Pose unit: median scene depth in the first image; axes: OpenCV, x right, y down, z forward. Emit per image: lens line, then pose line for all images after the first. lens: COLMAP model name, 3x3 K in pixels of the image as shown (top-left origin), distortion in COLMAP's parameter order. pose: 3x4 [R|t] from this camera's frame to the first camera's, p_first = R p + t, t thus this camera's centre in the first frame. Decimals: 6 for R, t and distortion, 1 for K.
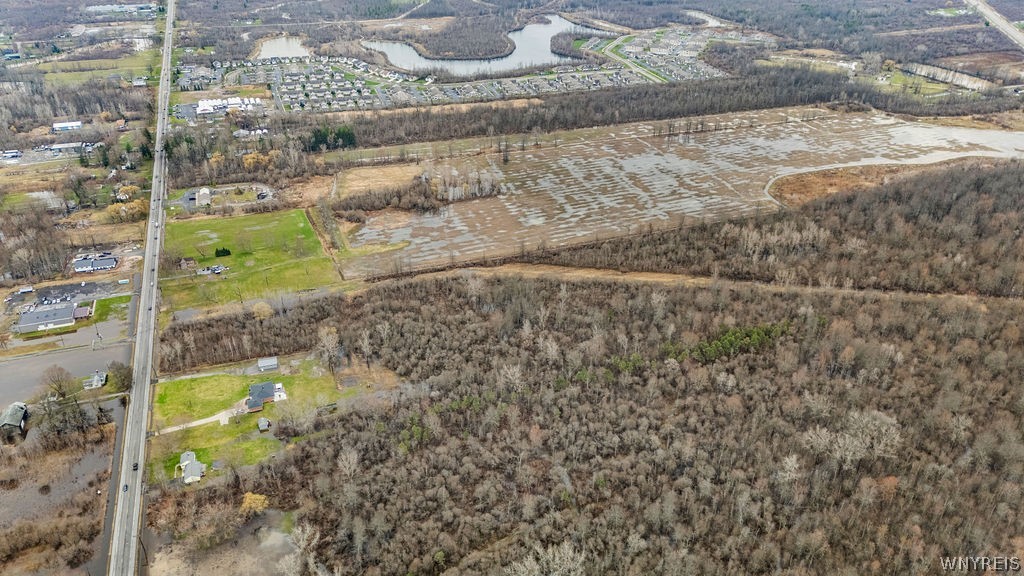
lens RADIAL K [[747.5, 0, 510.0], [0, 747.5, 293.4], [0, 0, 1]] dist [0.079123, -0.068849]
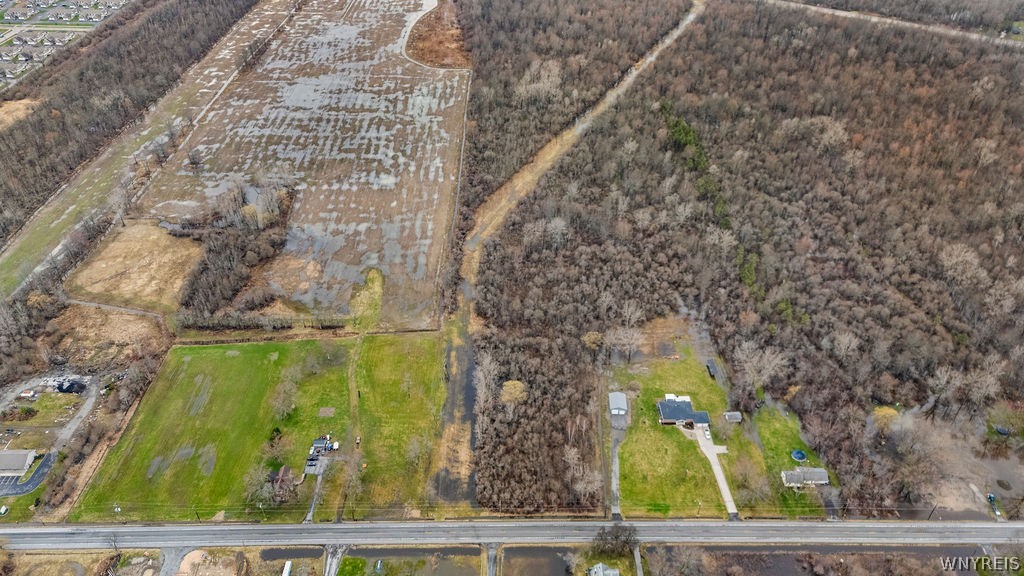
lens RADIAL K [[747.5, 0, 510.0], [0, 747.5, 293.4], [0, 0, 1]] dist [0.079123, -0.068849]
pose [[0.340036, -0.575701, 0.743602, -0.549290], [0.479322, 0.786399, 0.389650, -0.227498], [-0.809090, 0.223930, 0.543350, 0.387863]]
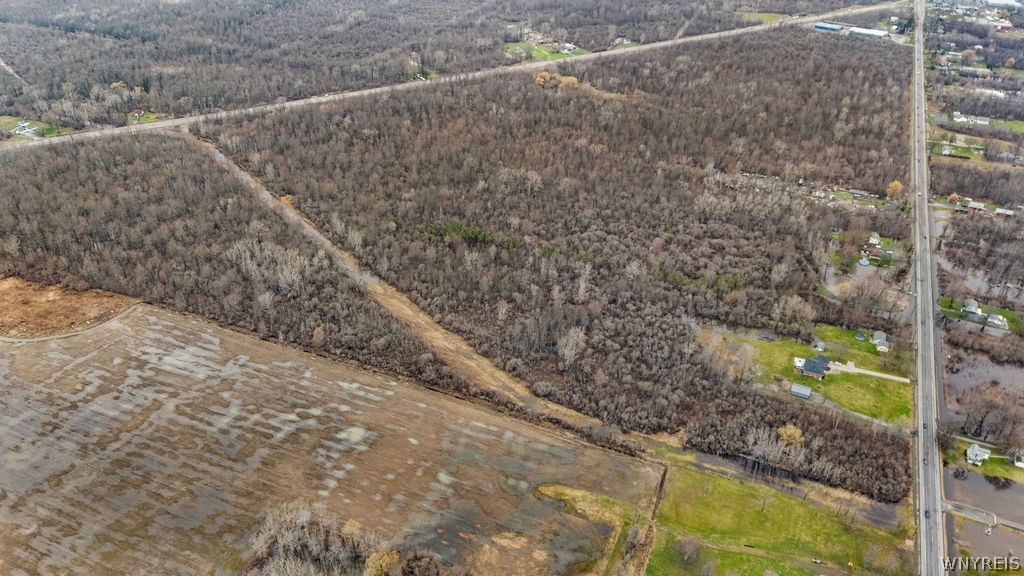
lens RADIAL K [[753.8, 0, 511.5], [0, 753.8, 287.6], [0, 0, 1]] dist [0.046131, -0.013848]
pose [[-0.718775, -0.382735, 0.580411, -0.358915], [0.345478, 0.527842, 0.775905, -0.562010], [-0.603331, 0.758220, -0.247173, 0.852585]]
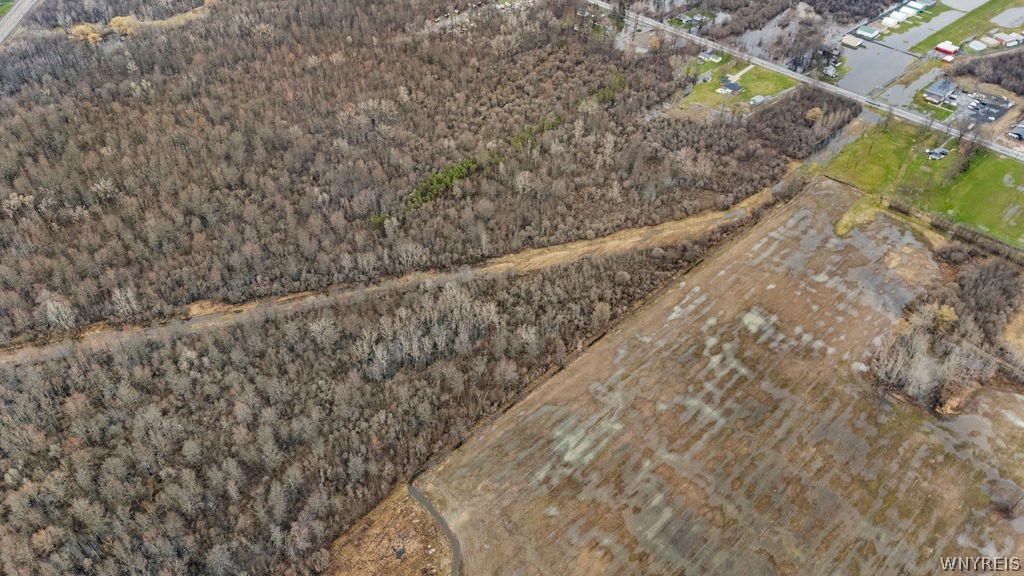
lens RADIAL K [[747.5, 0, 510.0], [0, 747.5, 293.4], [0, 0, 1]] dist [0.079123, -0.068849]
pose [[-0.909968, 0.266517, -0.317691, 0.392714], [-0.223505, 0.330089, 0.917108, -0.600052], [0.349291, 0.905544, -0.240802, 0.925091]]
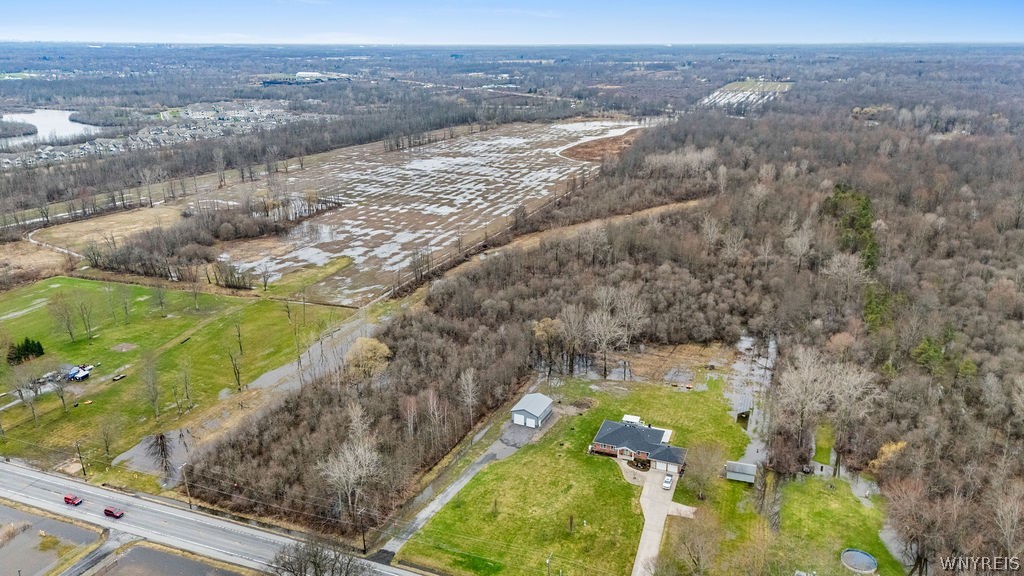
lens RADIAL K [[748.8, 0, 515.0], [0, 748.8, 291.1], [0, 0, 1]] dist [0.079817, -0.065743]
pose [[0.664962, -0.239804, 0.707332, -0.384221], [0.379722, 0.924068, -0.043692, 0.026818], [-0.643146, 0.297643, 0.705530, 0.415379]]
